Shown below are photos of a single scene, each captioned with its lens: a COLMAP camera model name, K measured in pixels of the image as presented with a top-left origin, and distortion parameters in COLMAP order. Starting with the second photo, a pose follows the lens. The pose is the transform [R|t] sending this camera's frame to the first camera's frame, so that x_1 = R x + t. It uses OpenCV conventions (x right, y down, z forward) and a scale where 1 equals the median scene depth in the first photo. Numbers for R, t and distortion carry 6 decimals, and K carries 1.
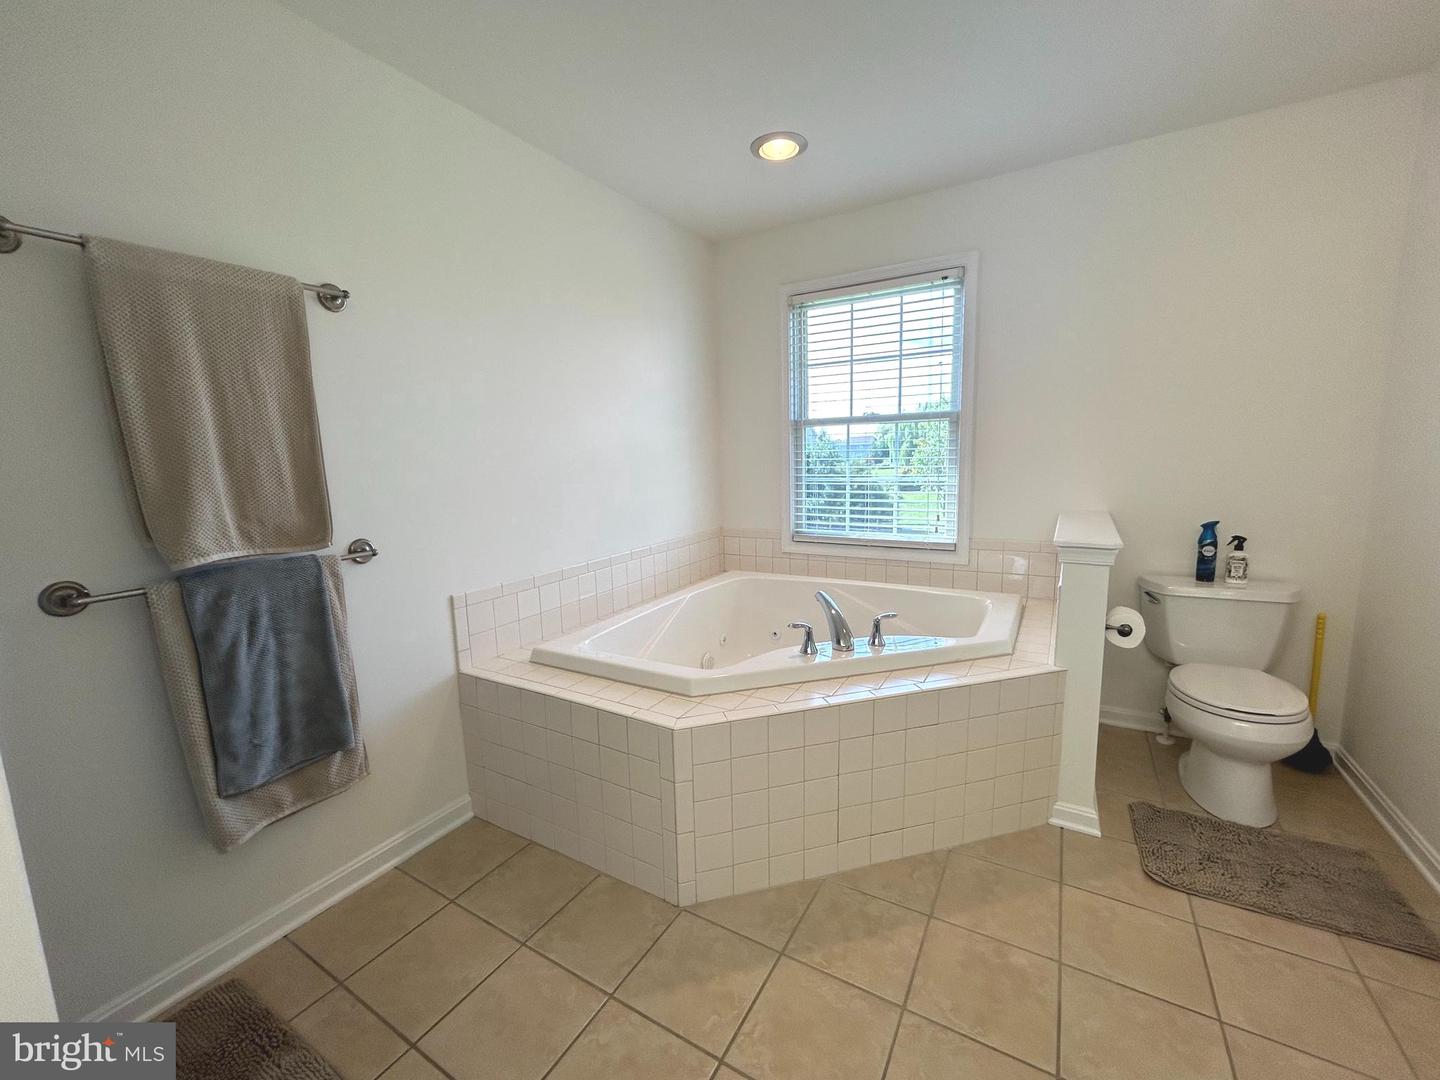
lens RADIAL K [[583.0, 0, 719.1], [0, 583.0, 536.7], [0, 0, 1]] dist [0.000897, 0.000821]
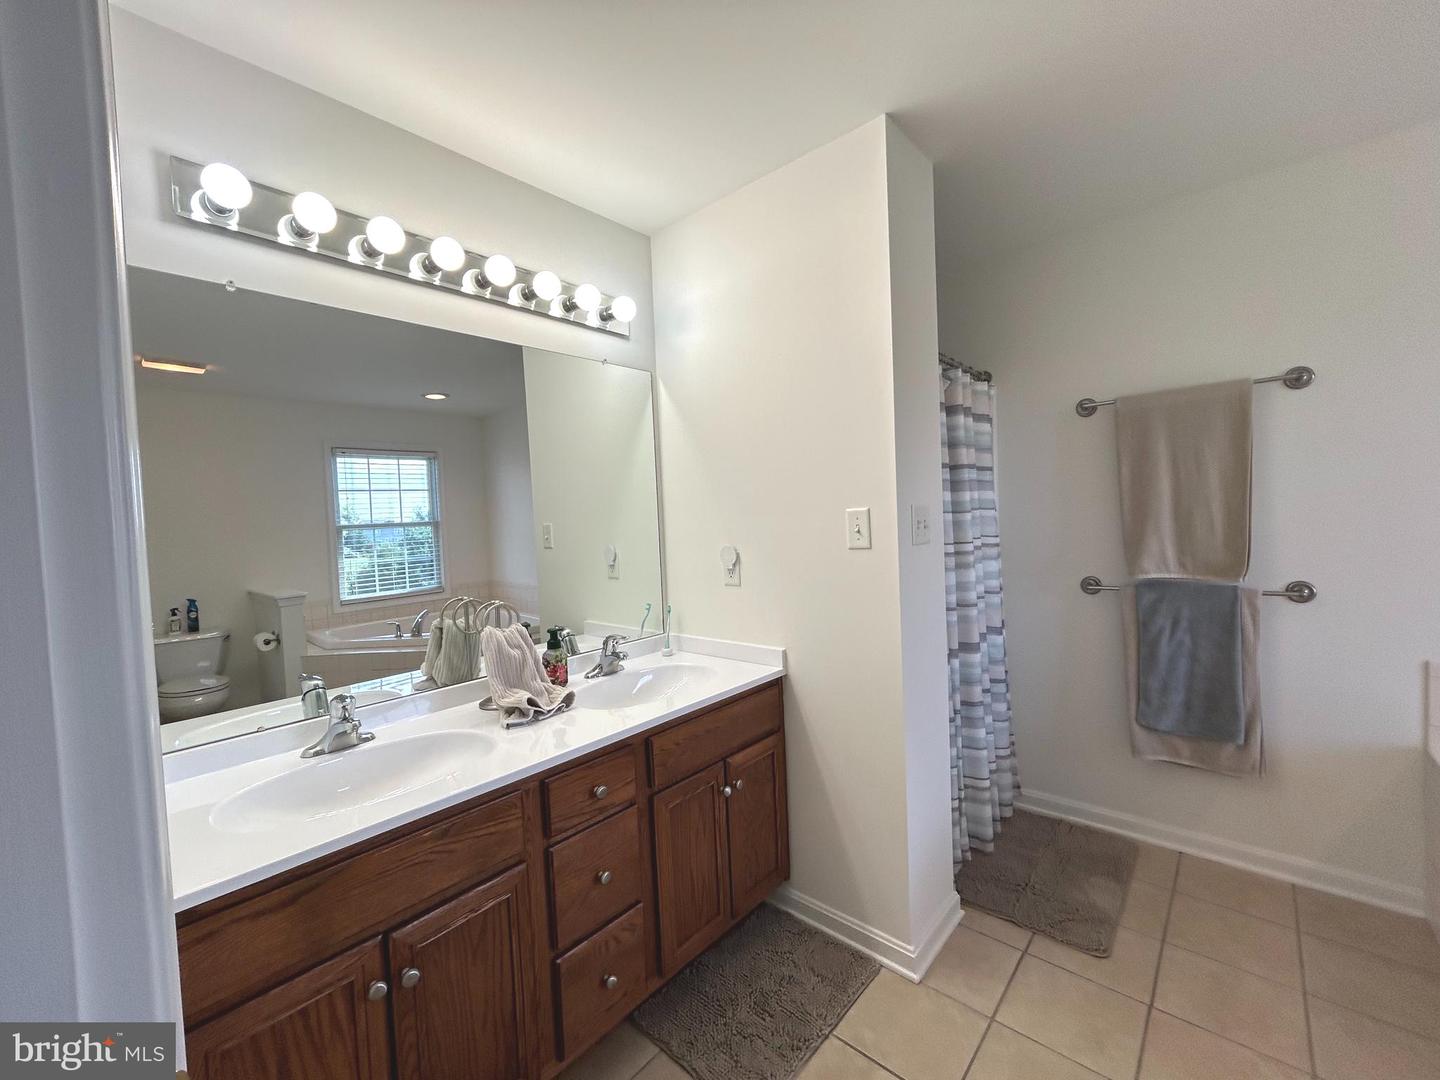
lens RADIAL K [[583.0, 0, 722.3], [0, 583.0, 534.4], [0, 0, 1]] dist [0.000897, 0.000821]
pose [[-0.197469, 0.075153, -0.977424, 0.839437], [-0.082765, 0.992219, 0.093011, -0.116174], [0.976809, 0.099263, -0.189712, 0.127475]]
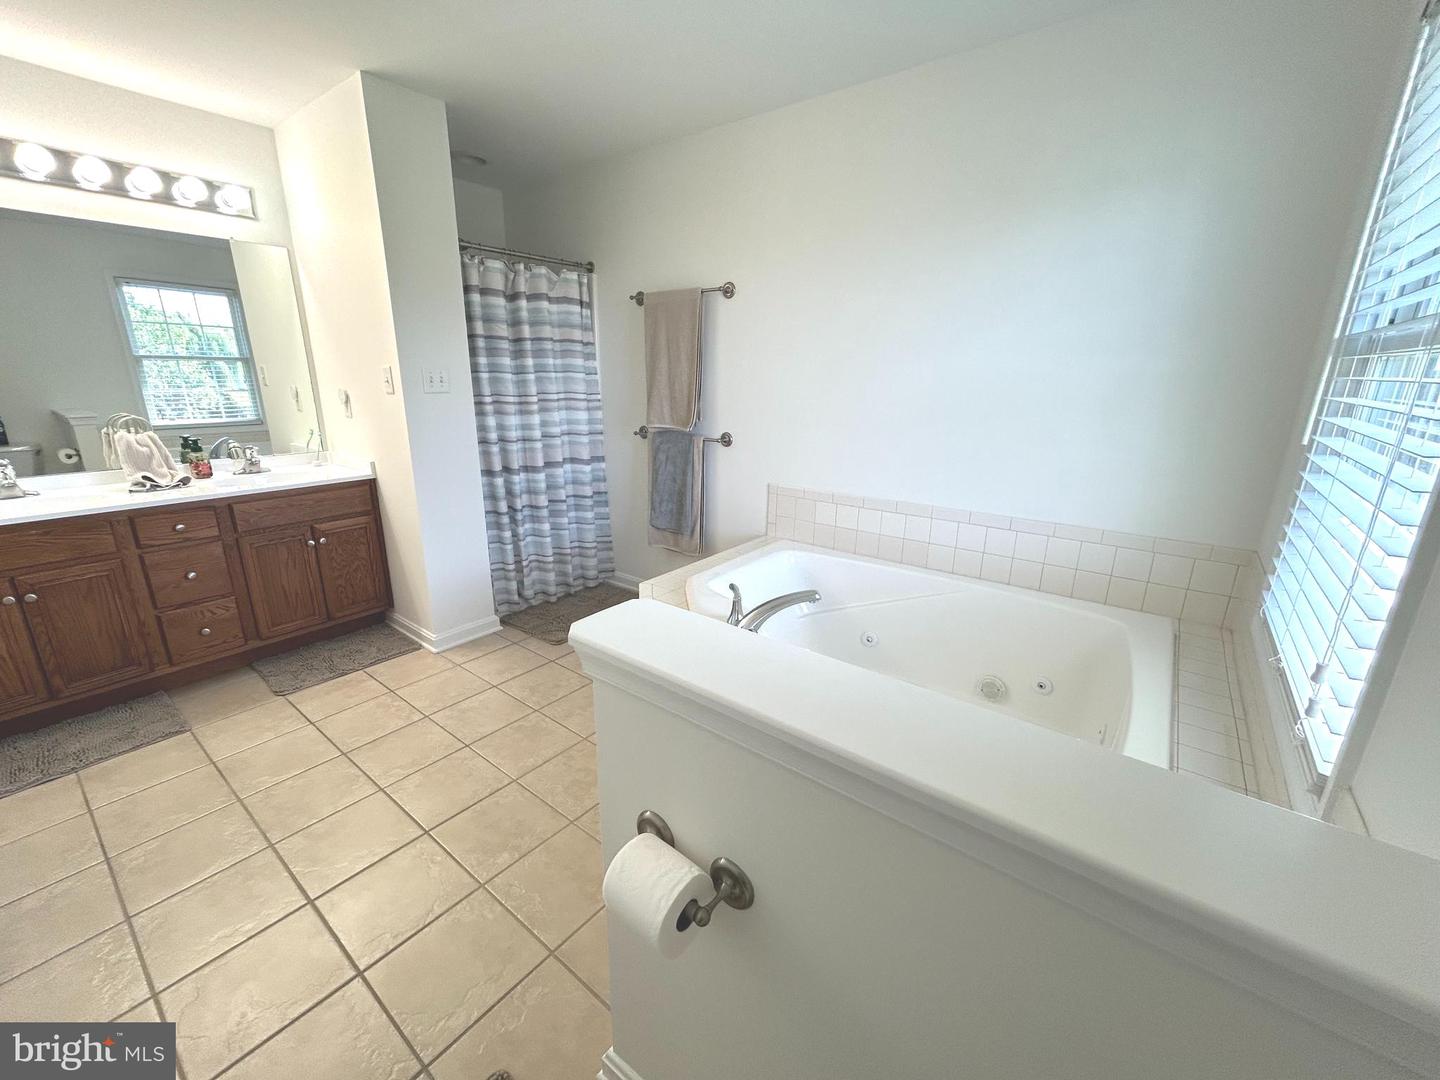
lens RADIAL K [[583.0, 0, 716.2], [0, 583.0, 534.4], [0, 0, 1]] dist [0.000897, 0.000821]
pose [[-0.122215, 0.302401, -0.945313, 1.332874], [-0.144515, 0.936880, 0.318387, -0.308507], [0.981926, 0.175524, -0.070800, 1.351479]]
